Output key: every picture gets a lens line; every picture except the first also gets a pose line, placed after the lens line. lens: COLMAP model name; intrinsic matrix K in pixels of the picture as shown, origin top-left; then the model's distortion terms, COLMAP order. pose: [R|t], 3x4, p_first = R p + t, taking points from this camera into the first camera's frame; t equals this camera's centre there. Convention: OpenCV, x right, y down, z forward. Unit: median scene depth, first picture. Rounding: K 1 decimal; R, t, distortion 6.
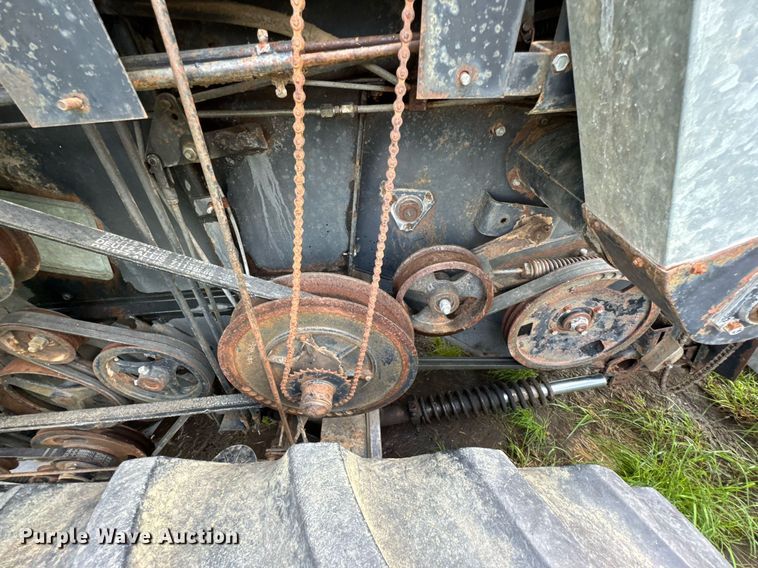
lens RADIAL K [[302.7, 0, 380.9], [0, 302.7, 284.4], [0, 0, 1]] dist [-0.005597, 0.000692]
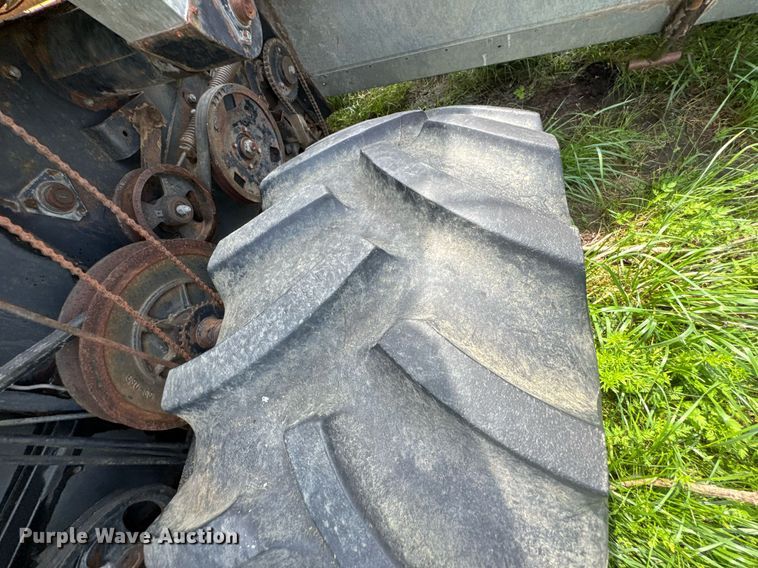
lens RADIAL K [[302.7, 0, 376.7], [0, 302.7, 283.9], [0, 0, 1]] dist [-0.005597, 0.000692]
pose [[0.198927, -0.887360, 0.415956, -0.409650], [0.814733, 0.385625, 0.433017, 0.314400], [-0.544645, 0.252754, 0.799673, -0.268867]]
